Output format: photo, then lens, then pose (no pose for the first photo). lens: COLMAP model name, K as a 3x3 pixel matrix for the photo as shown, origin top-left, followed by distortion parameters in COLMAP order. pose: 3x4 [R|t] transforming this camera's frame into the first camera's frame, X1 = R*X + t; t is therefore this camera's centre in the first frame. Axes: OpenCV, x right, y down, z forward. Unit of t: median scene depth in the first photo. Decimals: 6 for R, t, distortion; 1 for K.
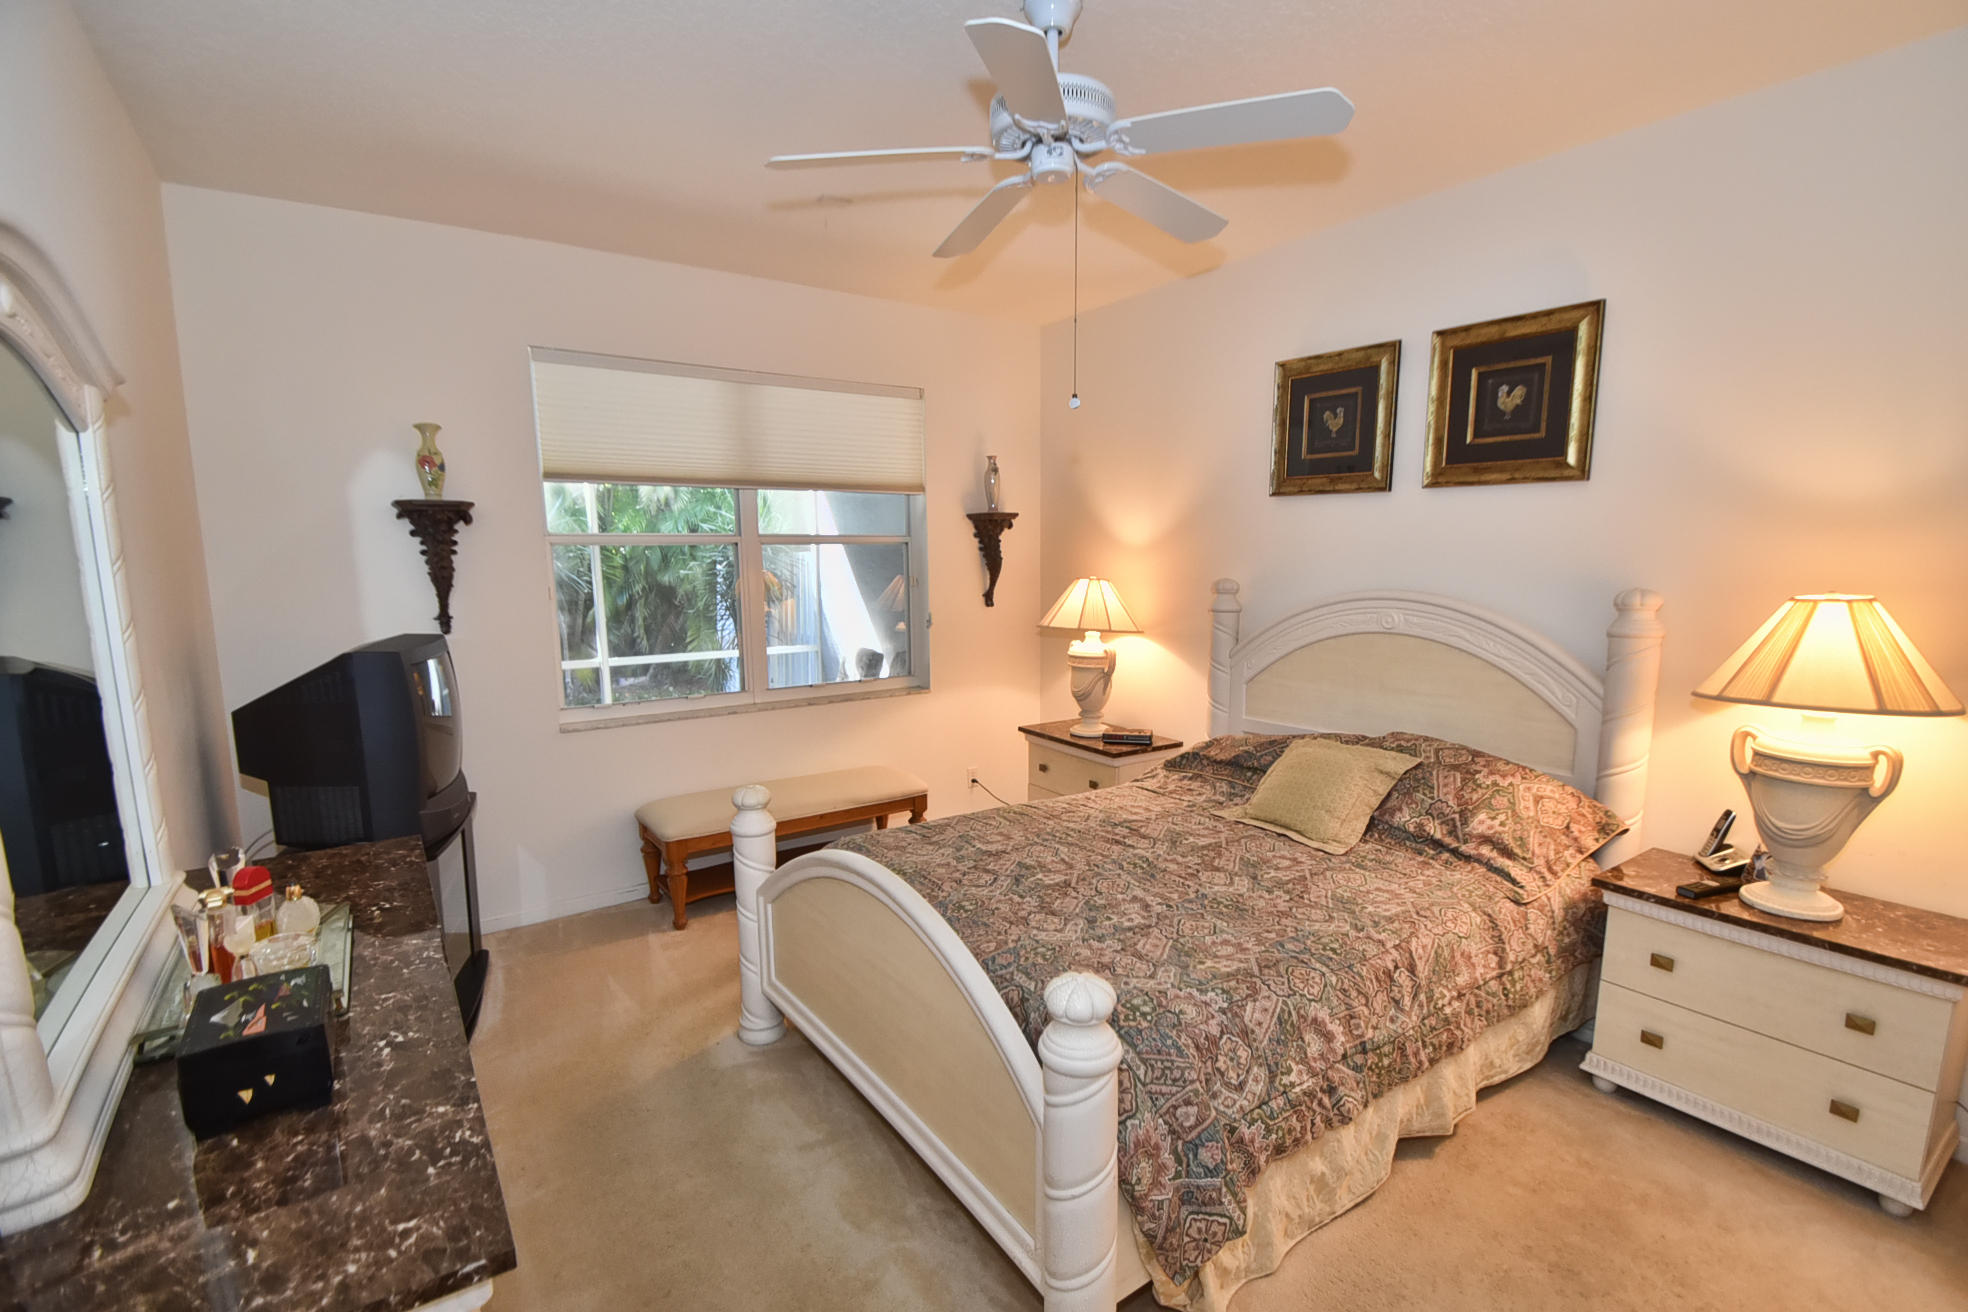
lens RADIAL K [[921.0, 0, 988.6], [0, 921.0, 693.1], [0, 0, 1]] dist [0.002105, -0.010210]
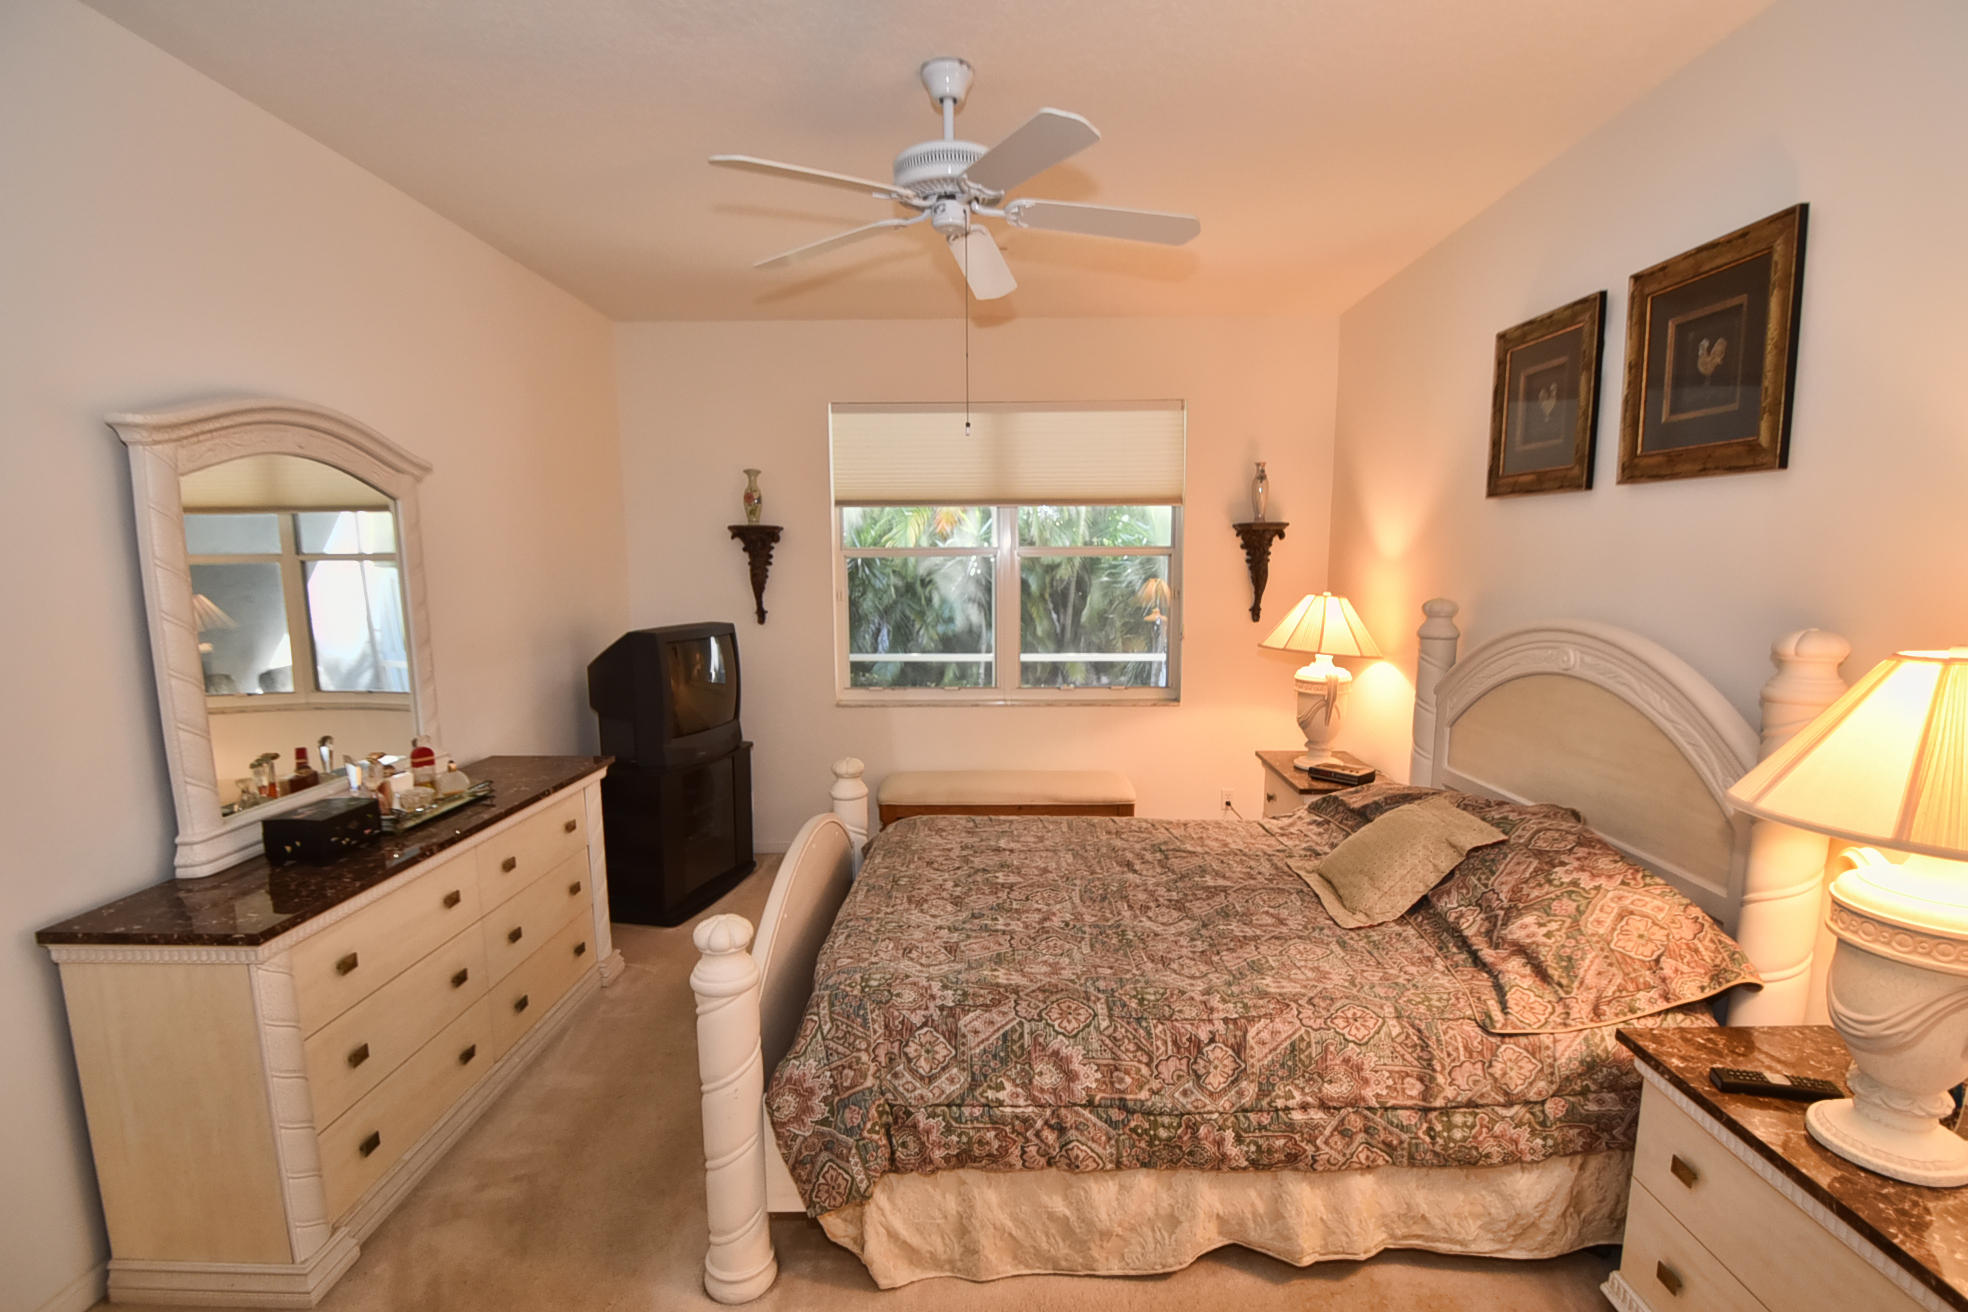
lens RADIAL K [[948.7, 0, 983.9], [0, 948.7, 695.6], [0, 0, 1]] dist [-0.000004, -0.012278]
pose [[0.802009, 0.087444, -0.590877, 0.621326], [-0.091303, 0.995548, 0.023405, -0.027445], [0.590293, 0.035178, 0.806422, 0.097084]]
